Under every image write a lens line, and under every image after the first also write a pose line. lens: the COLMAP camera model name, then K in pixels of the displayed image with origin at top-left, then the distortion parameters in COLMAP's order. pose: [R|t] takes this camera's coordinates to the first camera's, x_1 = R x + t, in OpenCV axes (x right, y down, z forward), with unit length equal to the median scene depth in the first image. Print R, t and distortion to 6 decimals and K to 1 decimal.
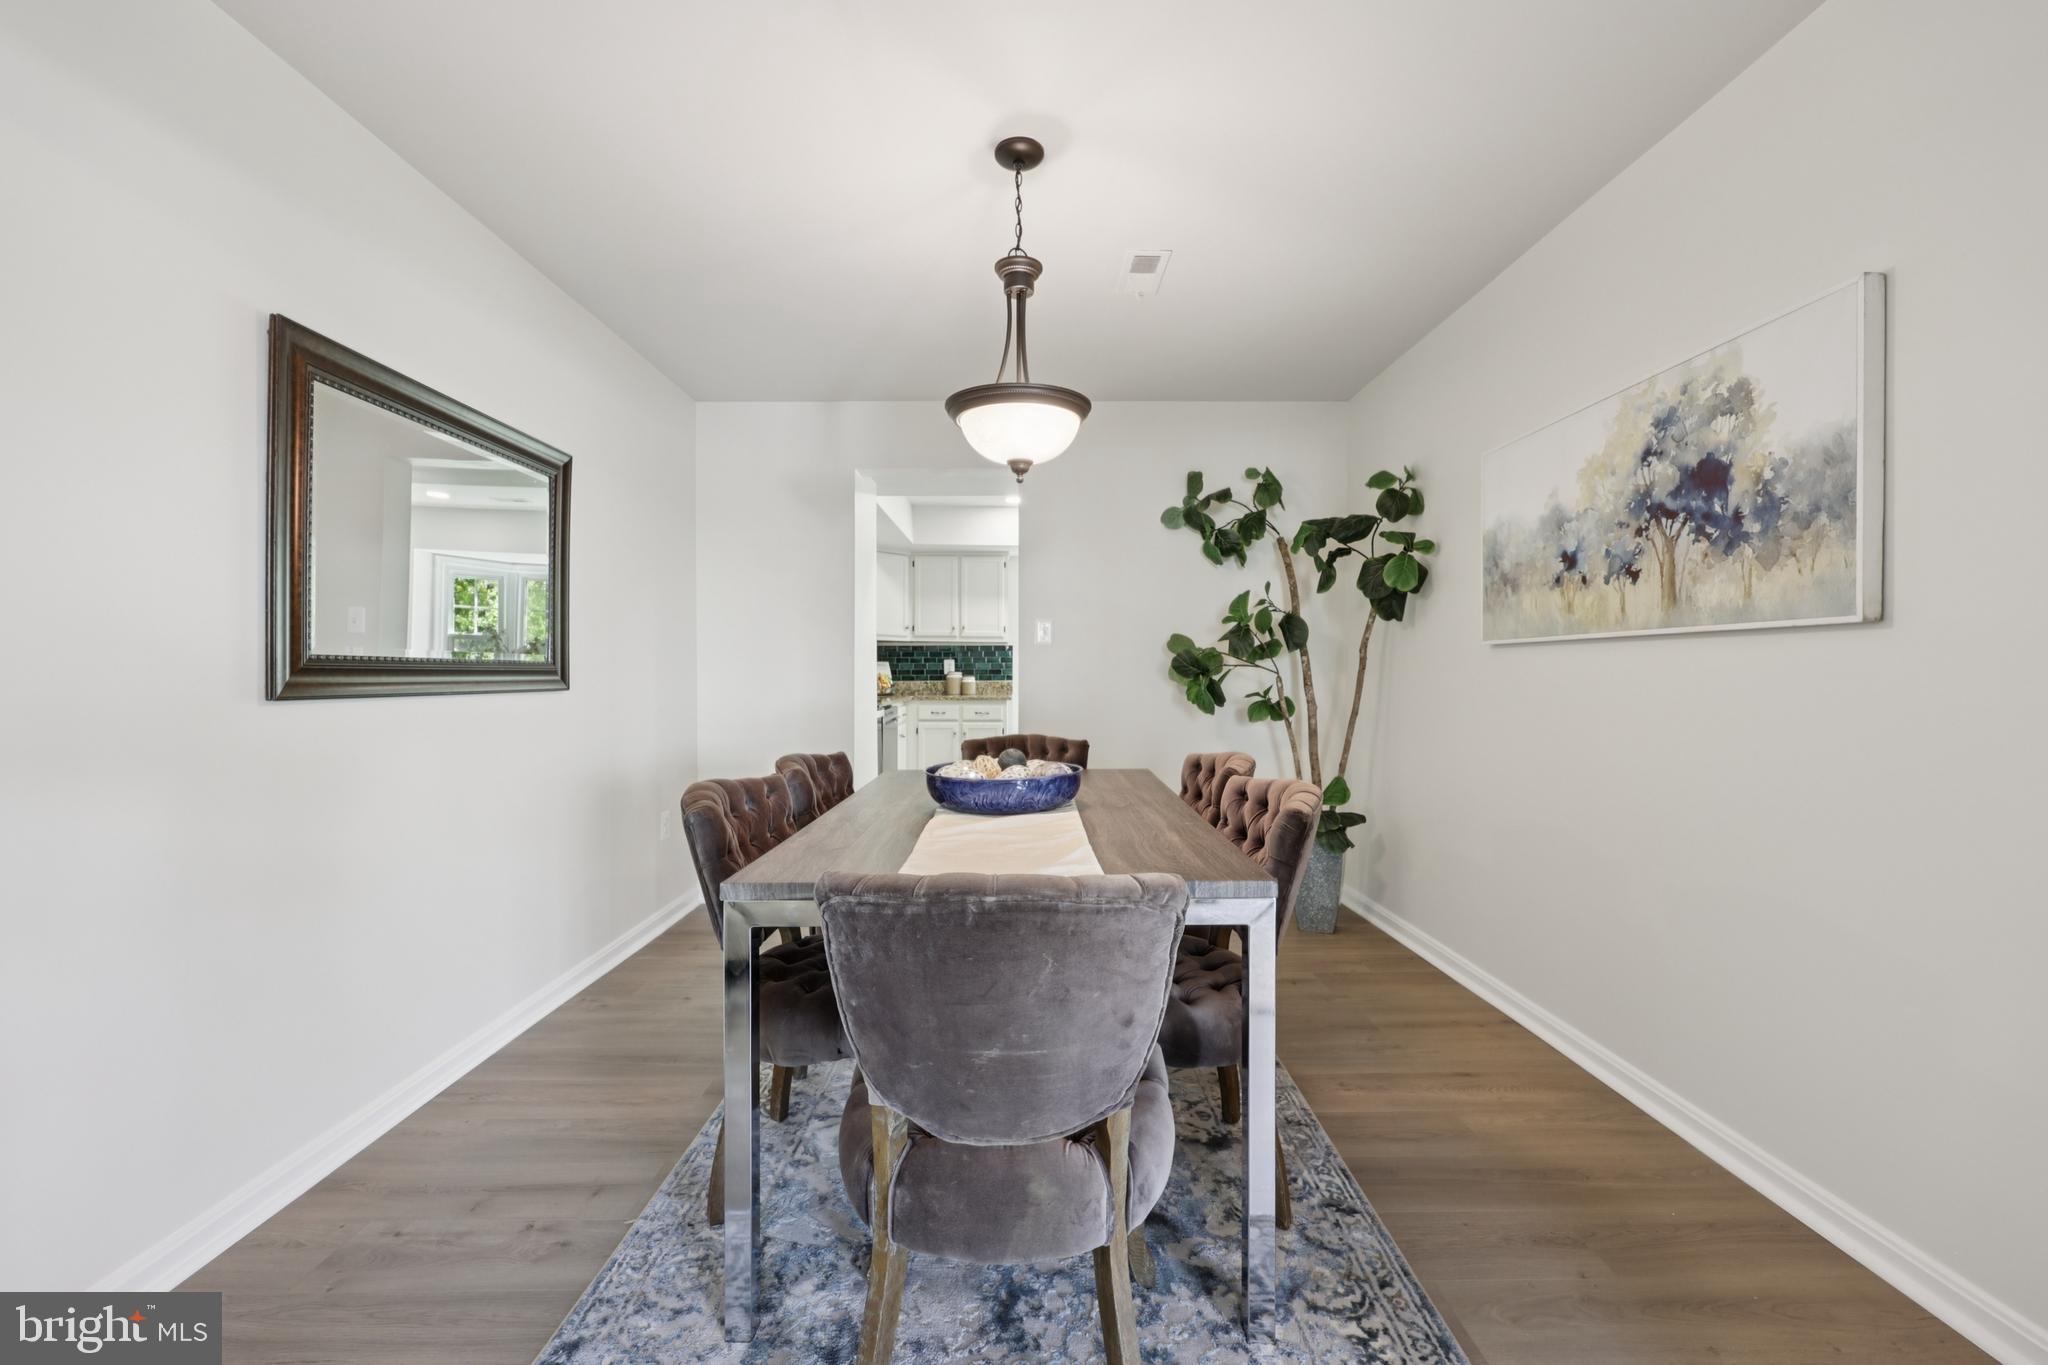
lens RADIAL K [[832.5, 0, 1016.8], [0, 832.5, 682.0], [0, 0, 1]] dist [0.000676, 0.000699]
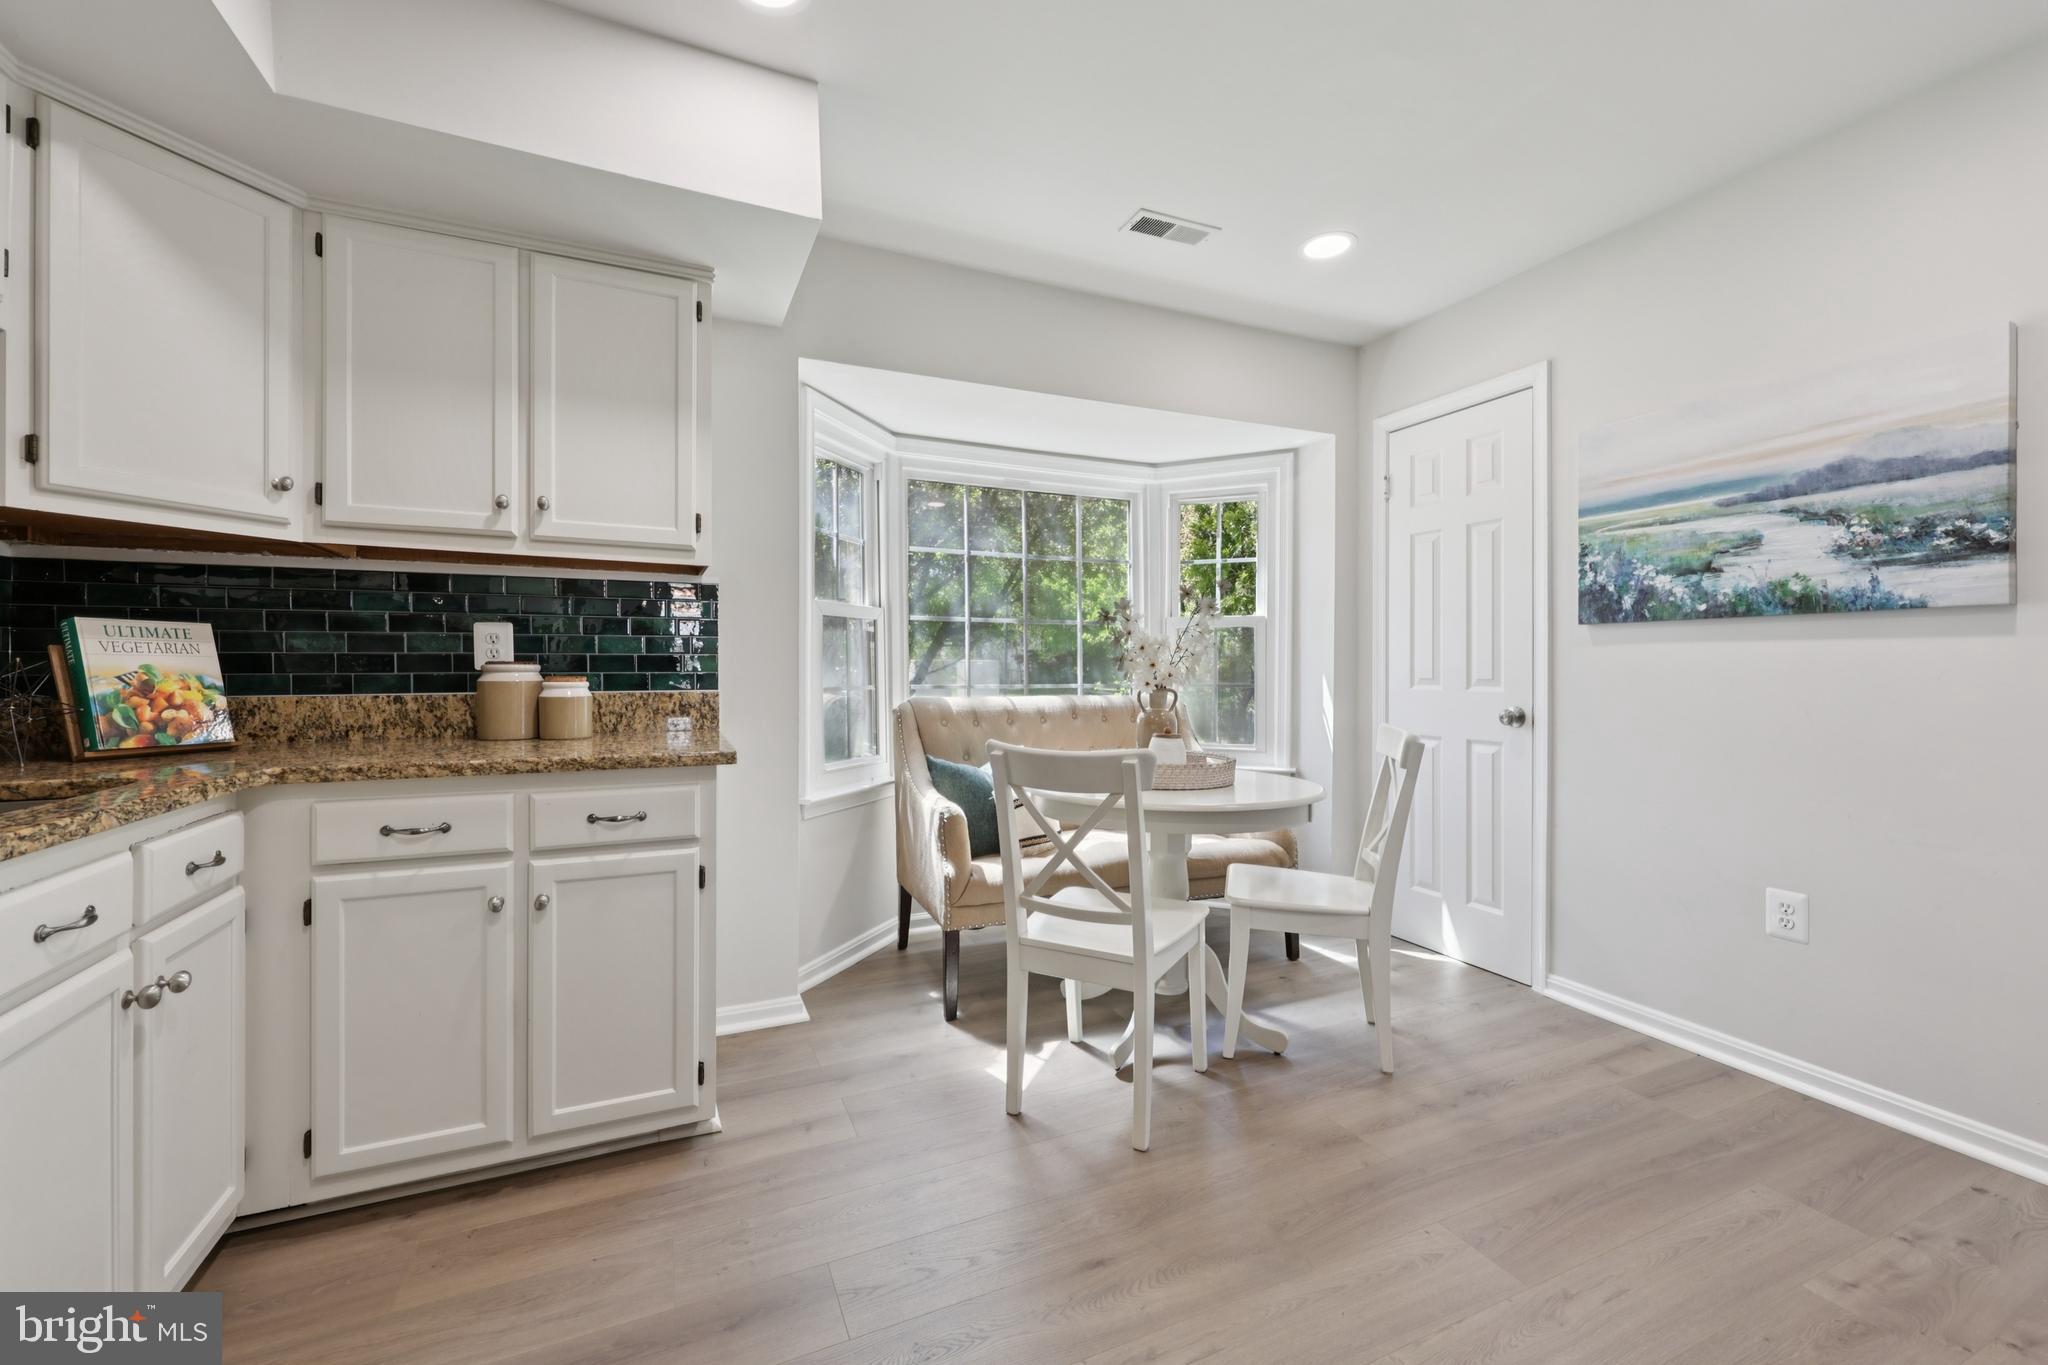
lens RADIAL K [[832.5, 0, 1012.4], [0, 832.5, 673.0], [0, 0, 1]] dist [0.000676, 0.000699]
pose [[0.917098, -0.001419, 0.398660, -0.096399], [0.003436, 0.999985, -0.004344, -0.021574], [-0.398648, 0.005353, 0.917089, 2.145320]]
